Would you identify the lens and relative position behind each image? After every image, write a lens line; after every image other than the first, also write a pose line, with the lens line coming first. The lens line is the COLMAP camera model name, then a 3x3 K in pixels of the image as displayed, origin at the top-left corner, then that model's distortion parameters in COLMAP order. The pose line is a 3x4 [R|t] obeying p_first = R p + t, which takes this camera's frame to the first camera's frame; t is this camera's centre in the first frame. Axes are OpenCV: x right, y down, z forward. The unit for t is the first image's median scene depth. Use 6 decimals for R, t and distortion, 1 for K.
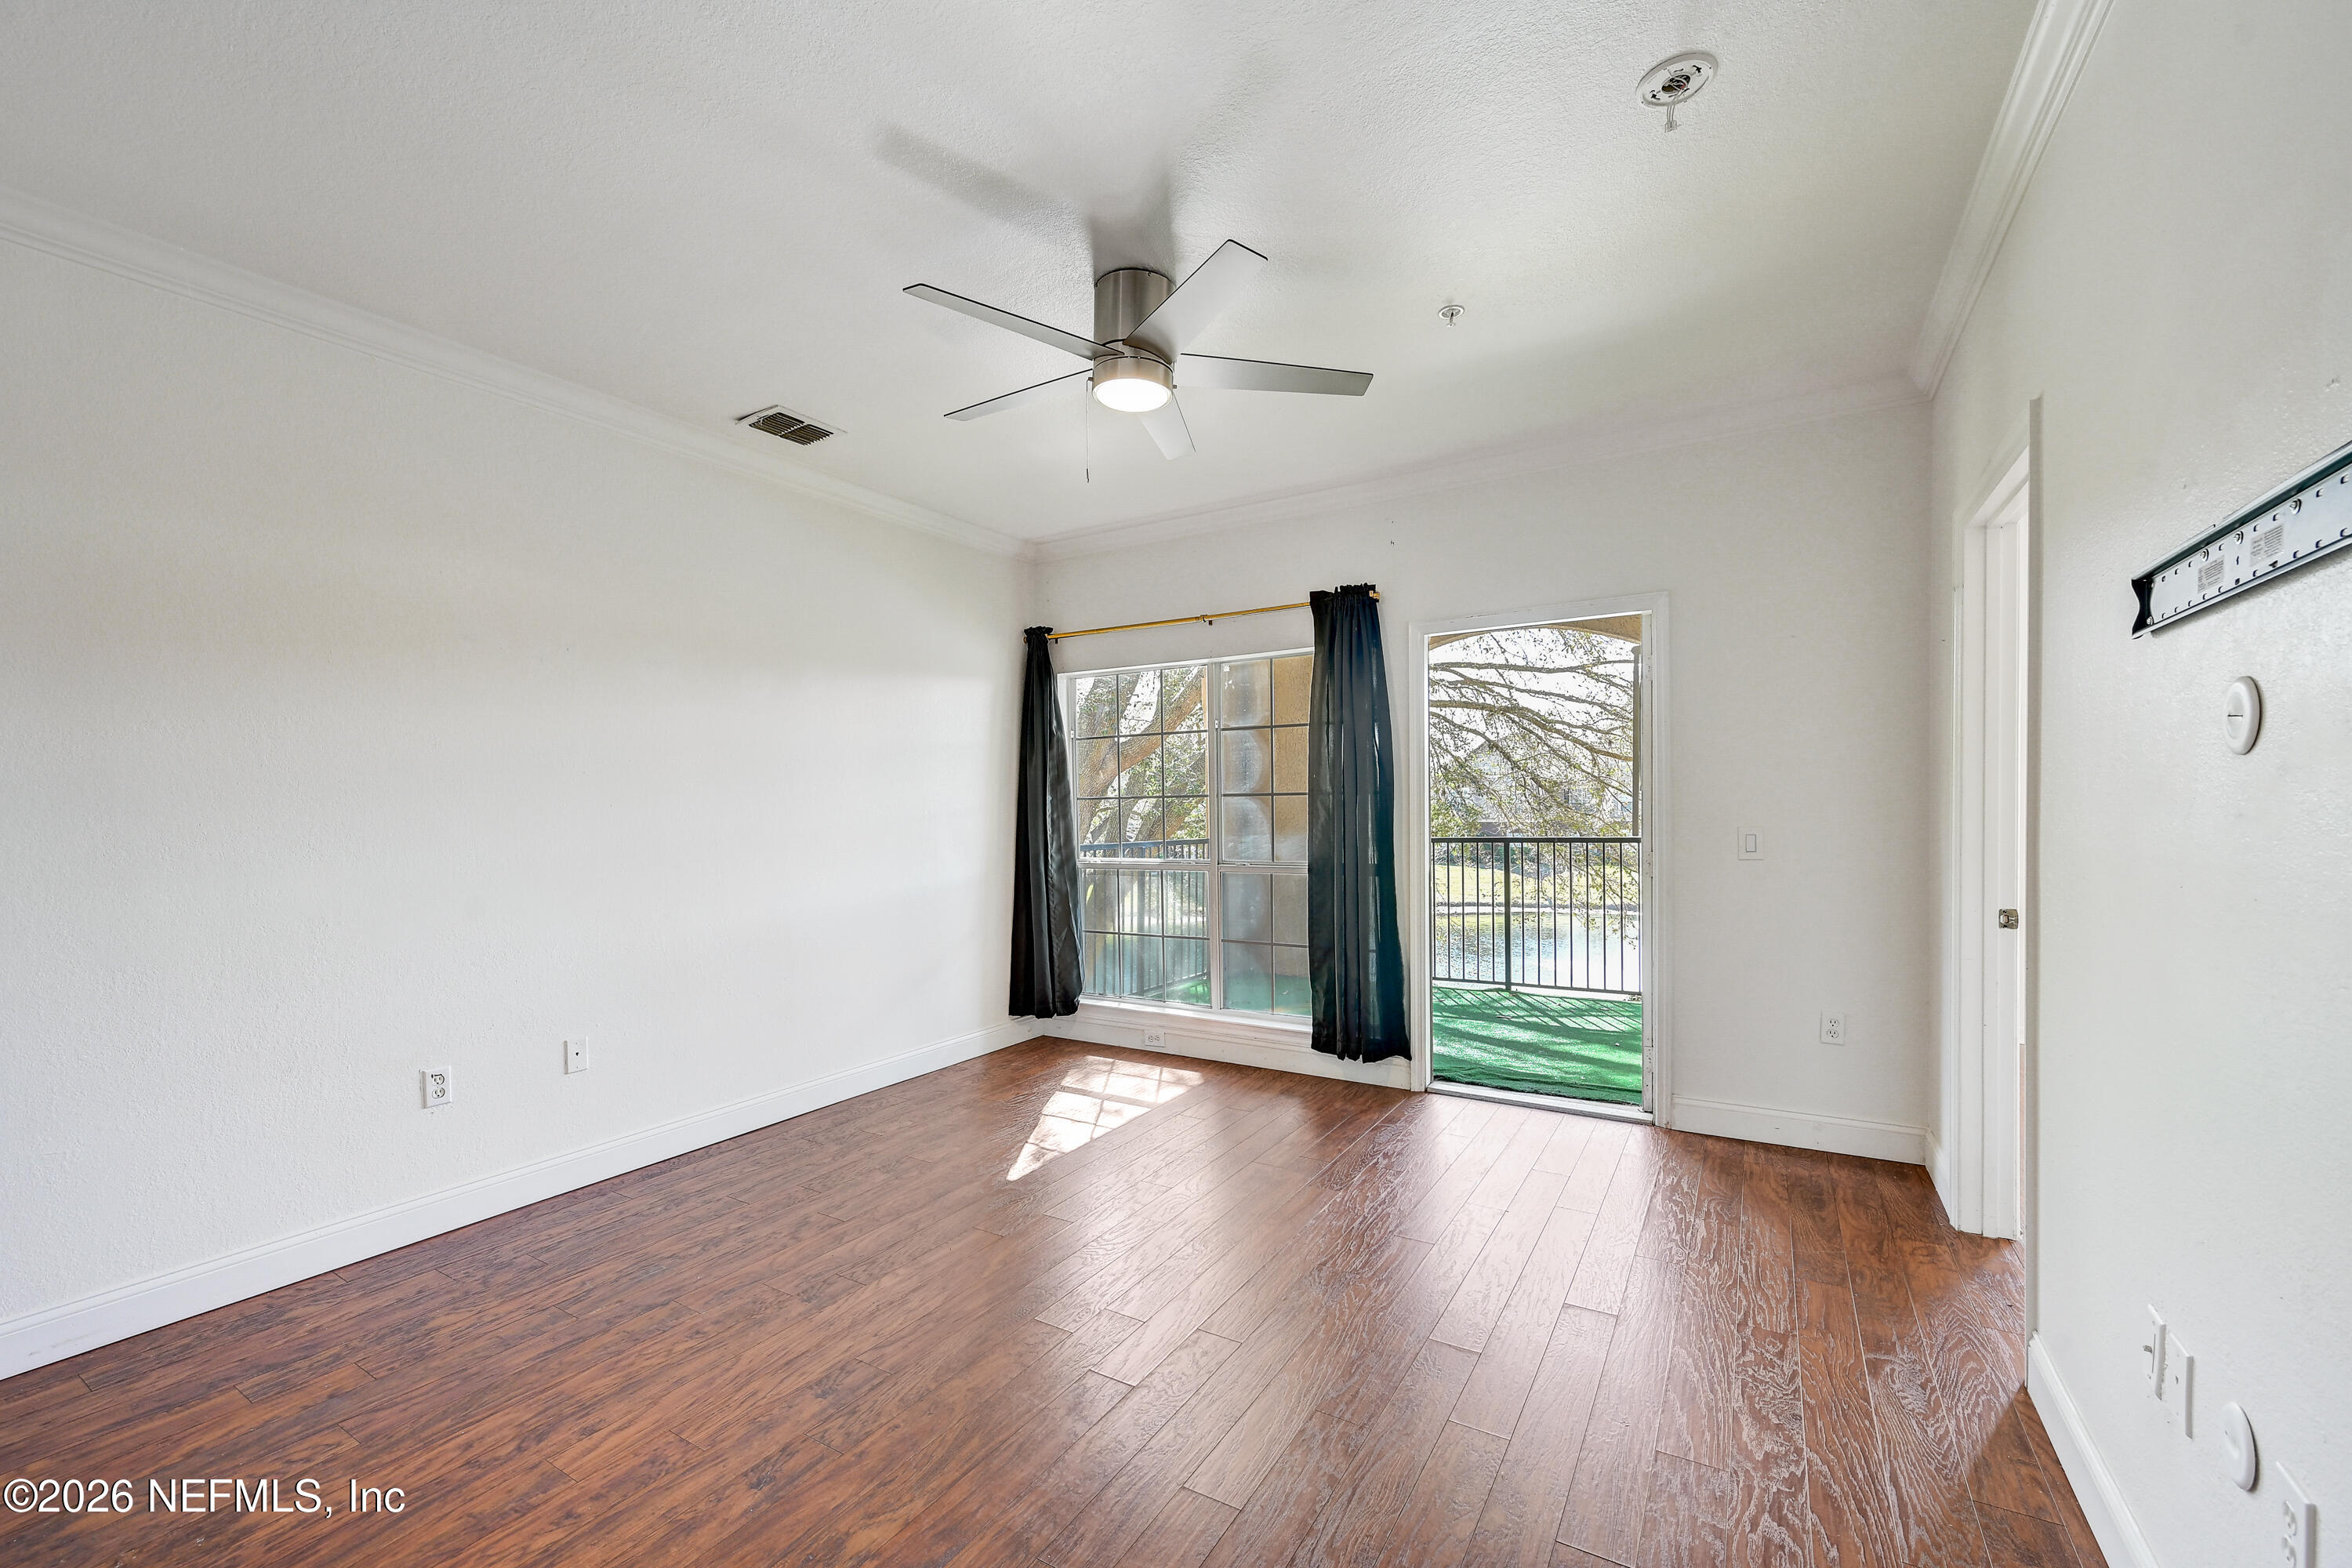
lens RADIAL K [[965.0, 0, 1164.9], [0, 965.0, 834.5], [0, 0, 1]] dist [0.001212, 0.000035]
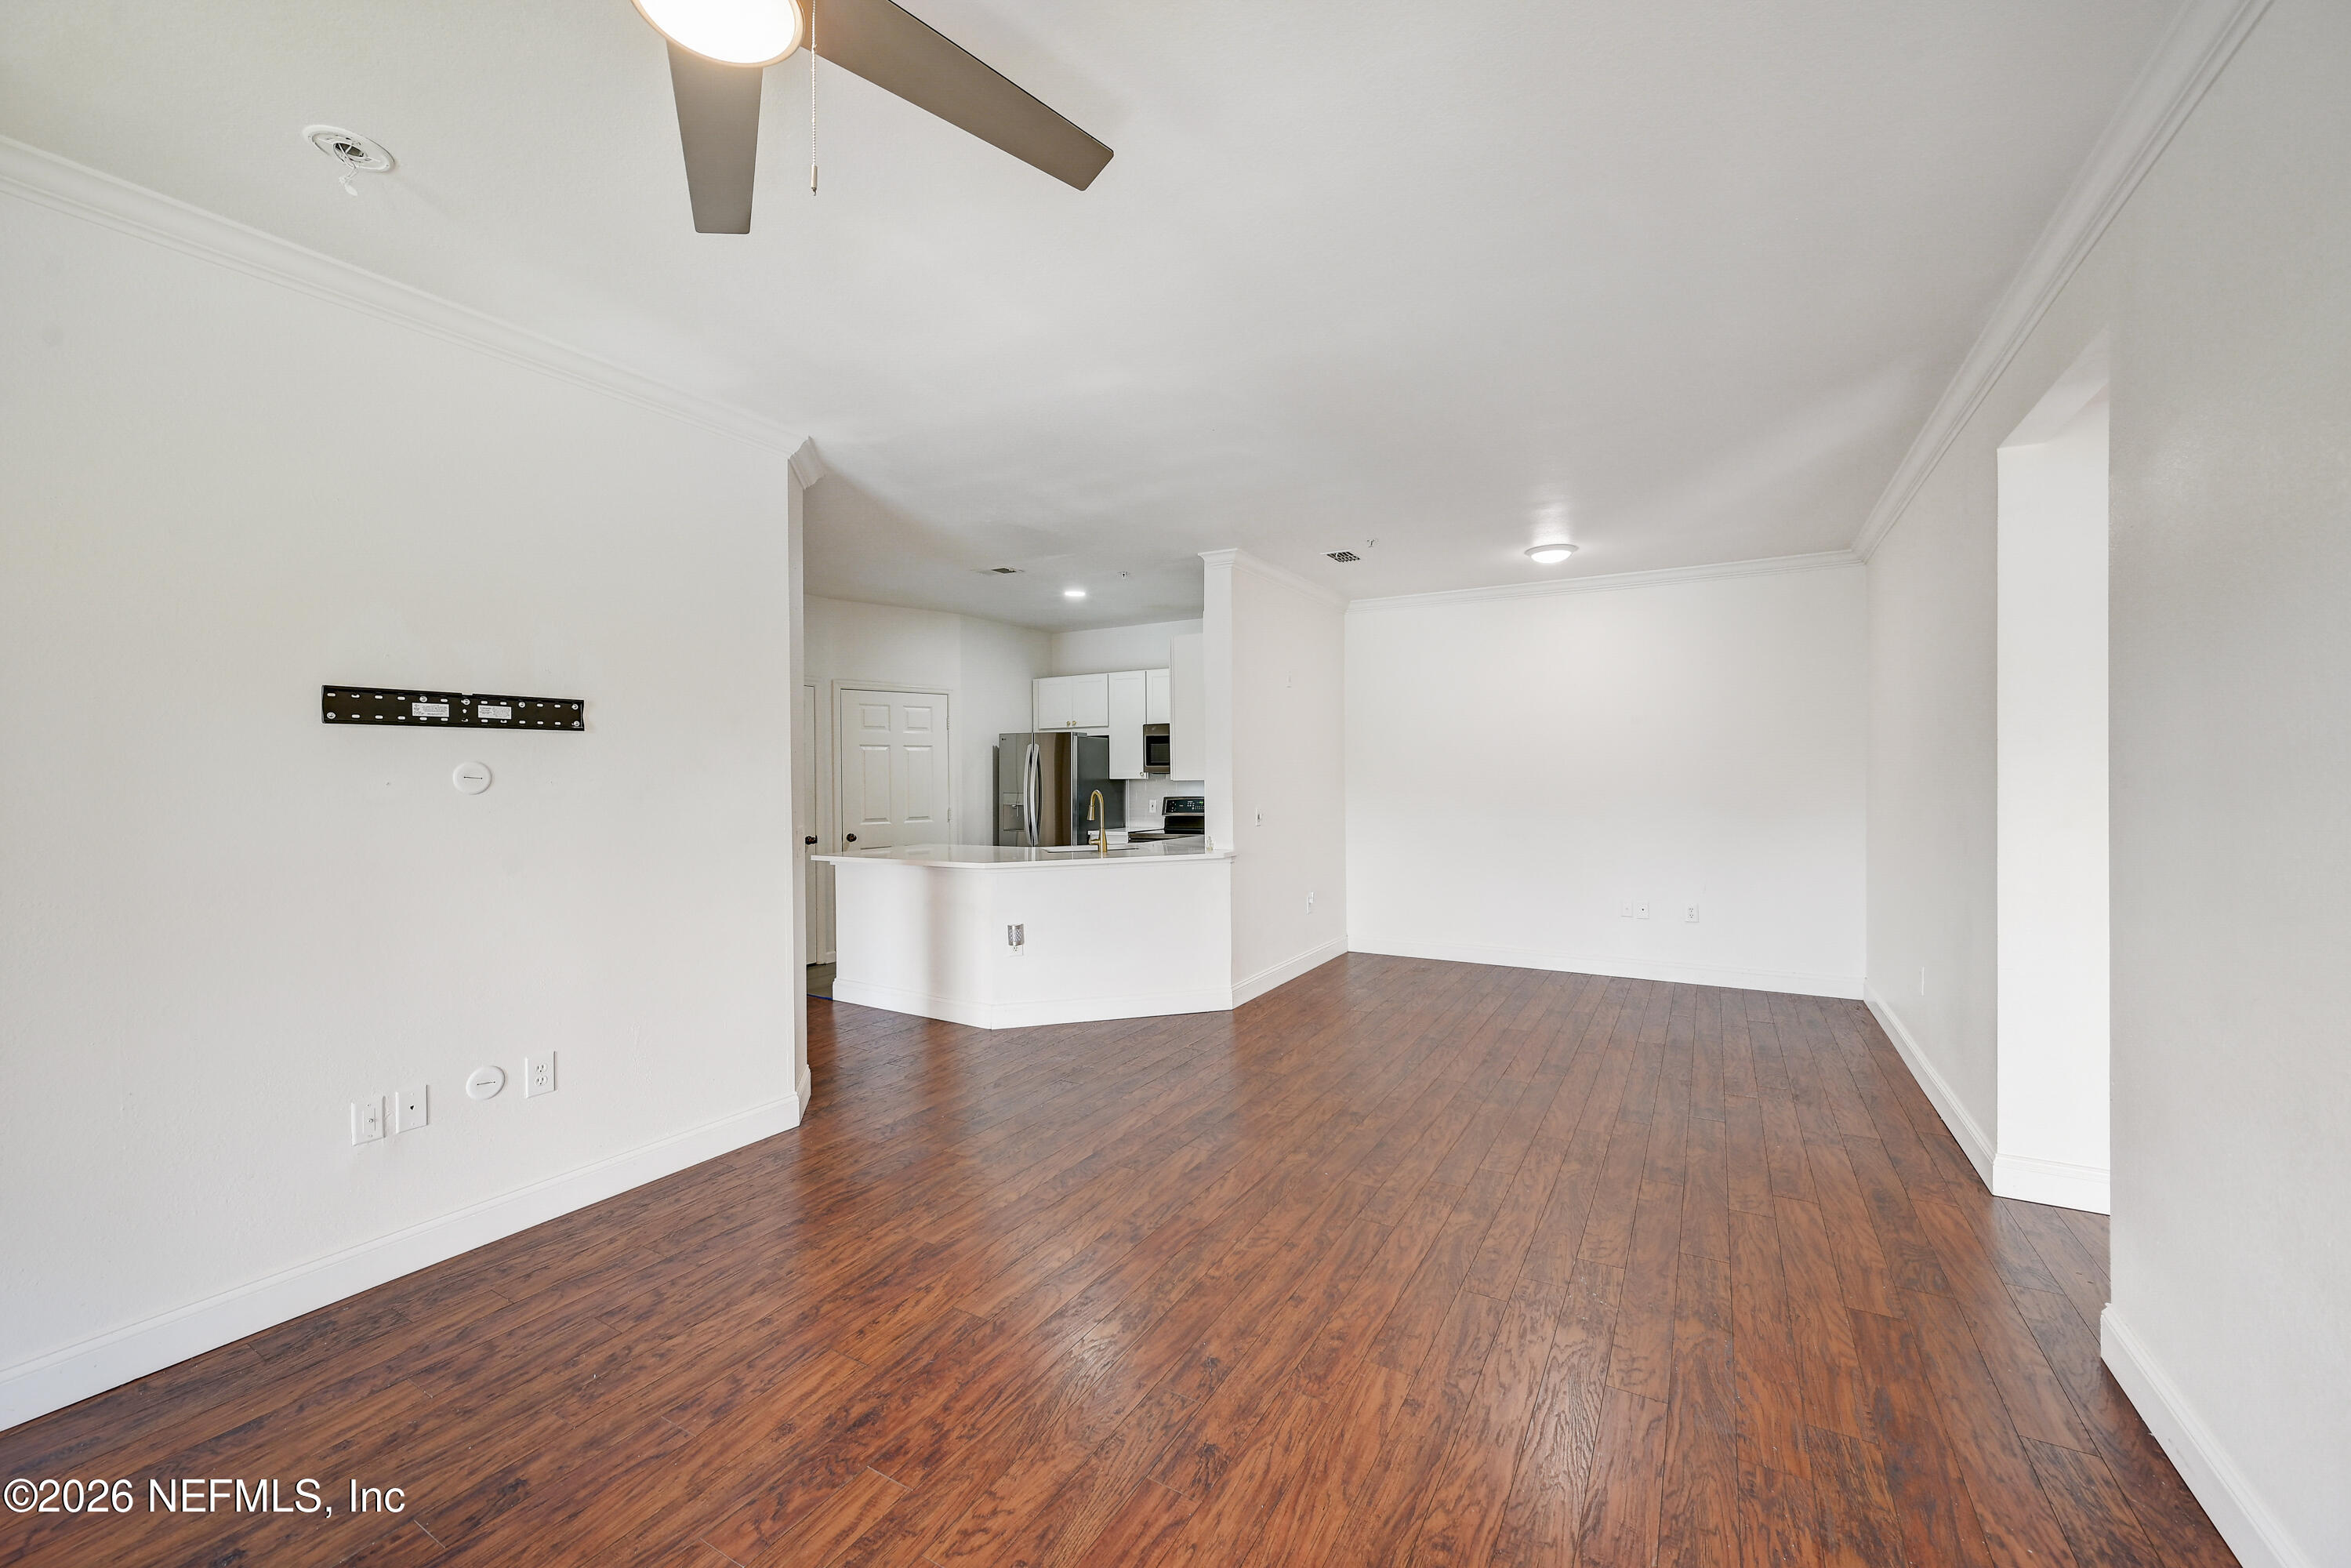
lens RADIAL K [[931.6, 0, 1175.2], [0, 931.6, 766.9], [0, 0, 1]] dist [0.000379, -0.000024]
pose [[-0.999455, 0.022020, -0.024584, -0.130481], [0.021519, 0.999559, 0.020480, -0.037671], [0.025024, 0.019940, -0.999488, 0.781240]]
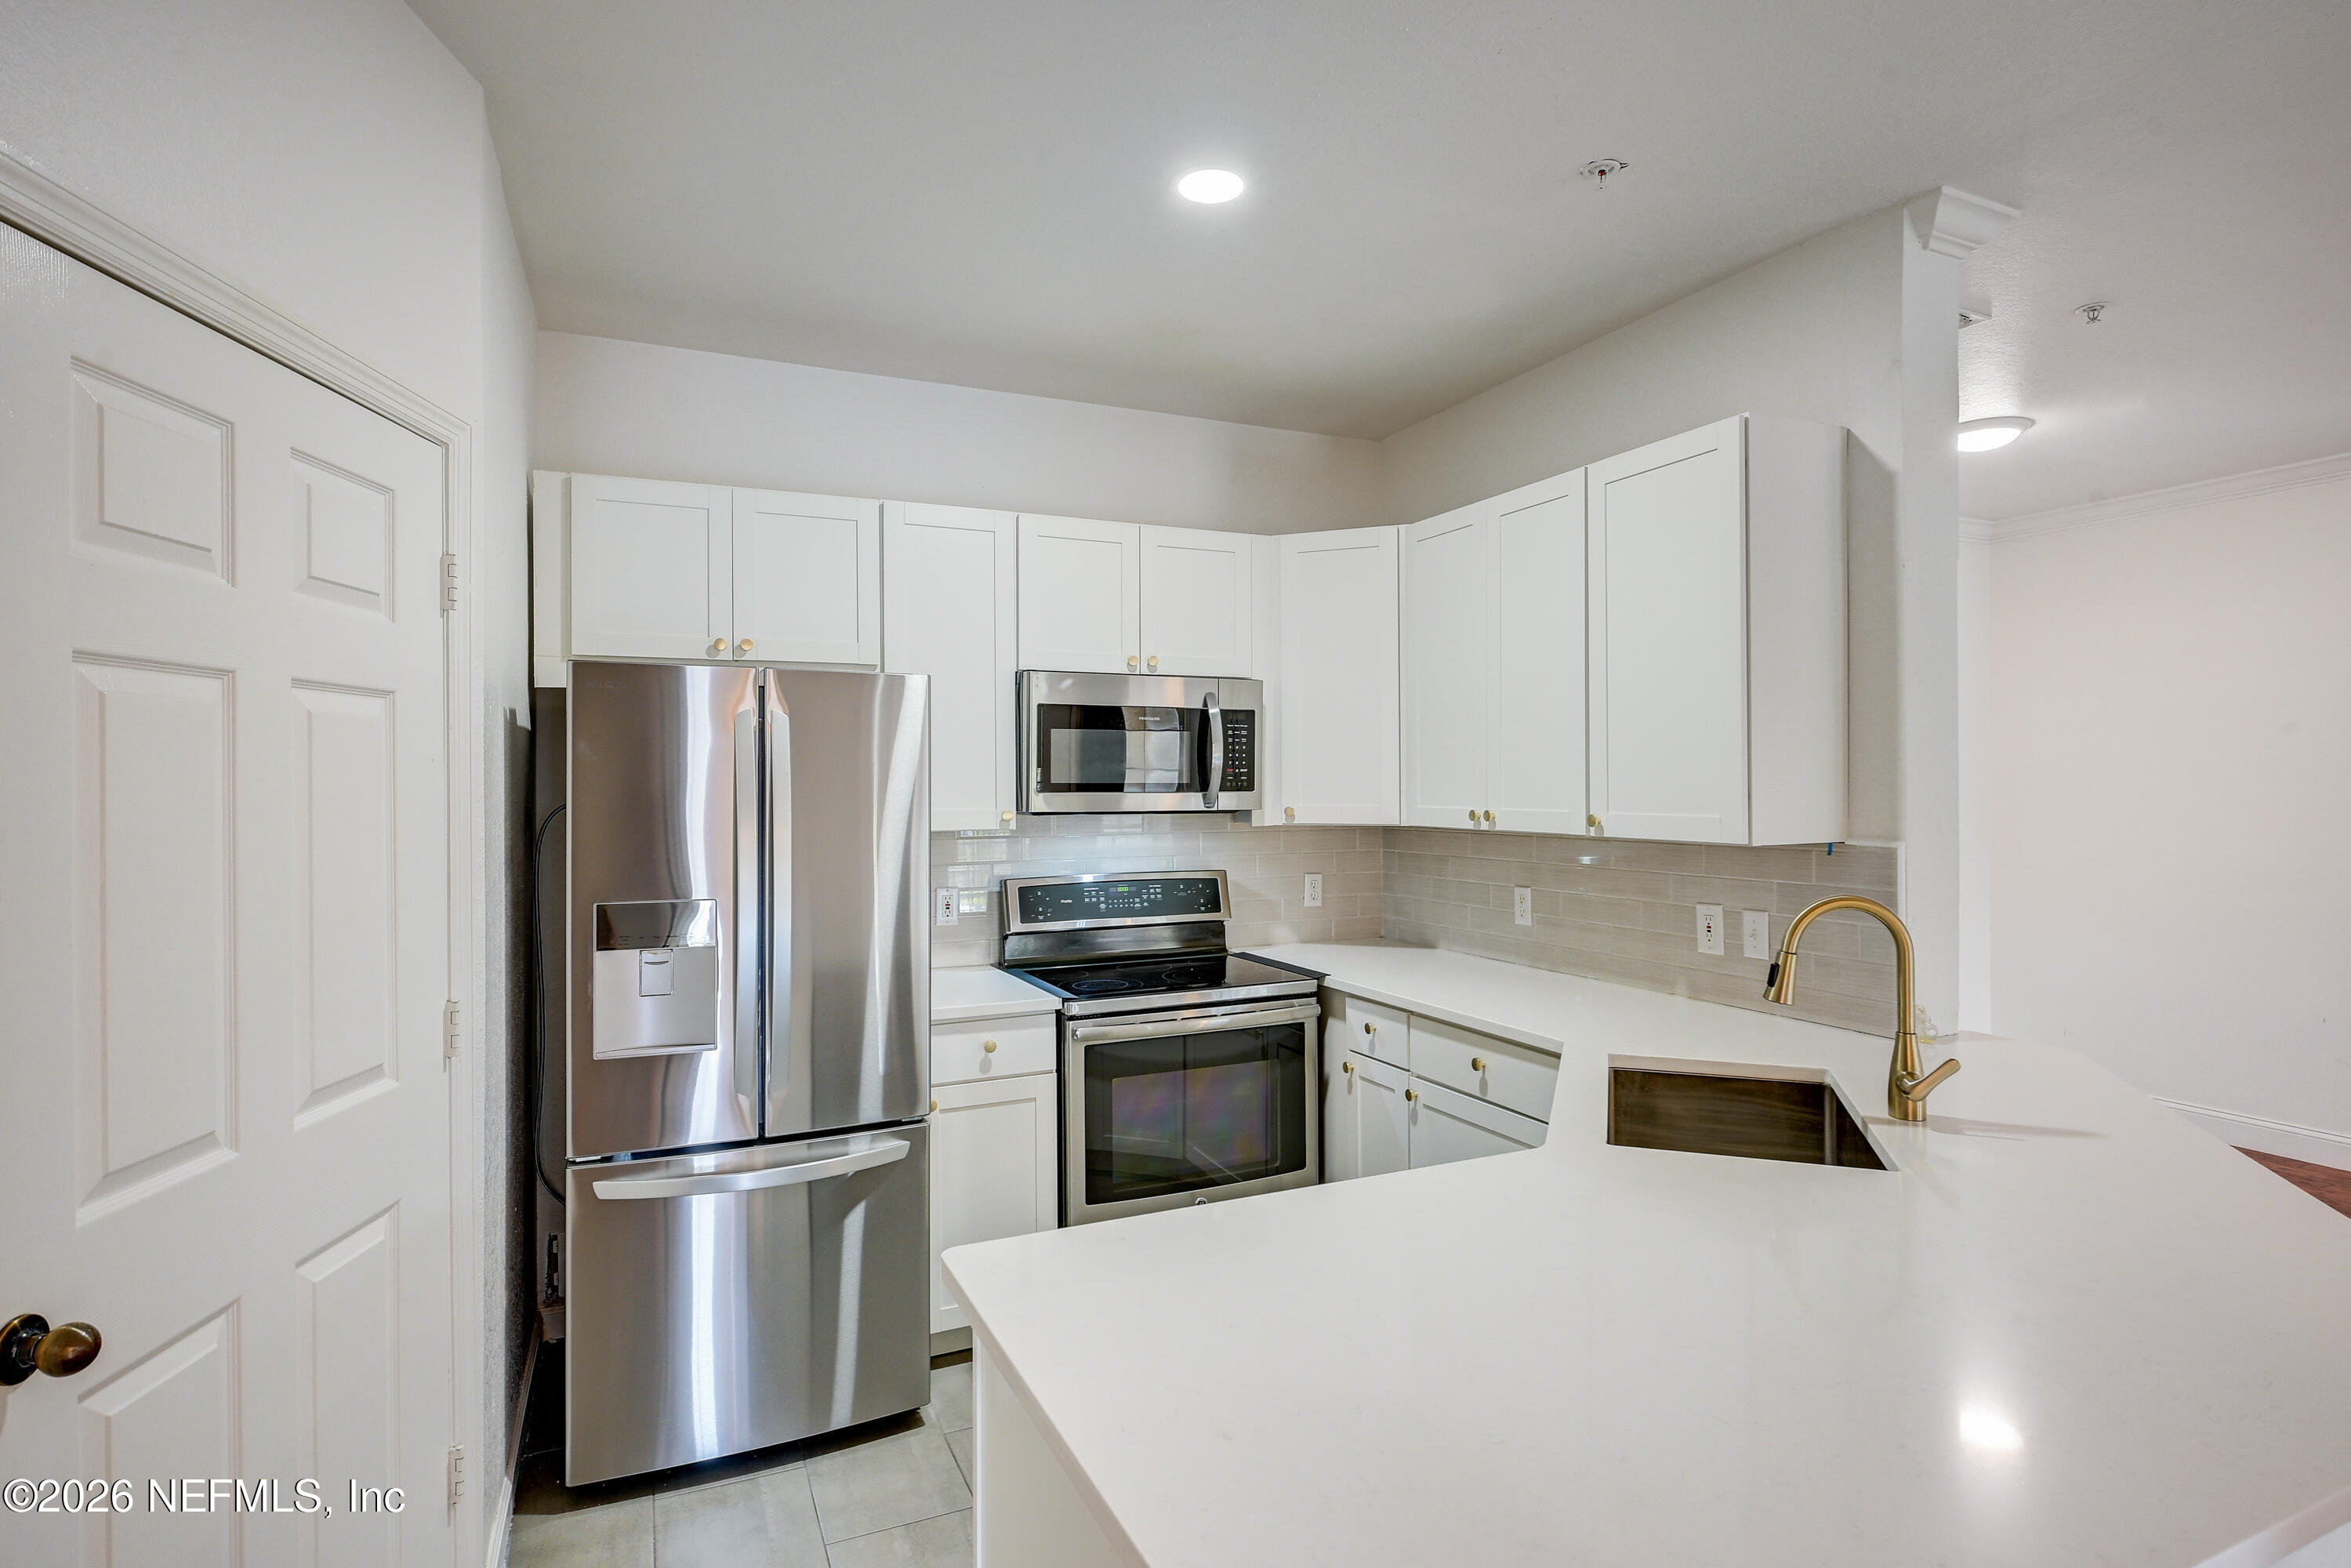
lens RADIAL K [[1195.5, 0, 1175.5], [0, 1195.5, 784.0], [0, 0, 1]] dist [-0.002610, -0.000348]
pose [[-0.557620, 0.015742, -0.829947, 0.384655], [-0.012863, 0.999536, 0.027601, -0.033900], [0.829996, 0.026067, -0.557159, -0.300906]]
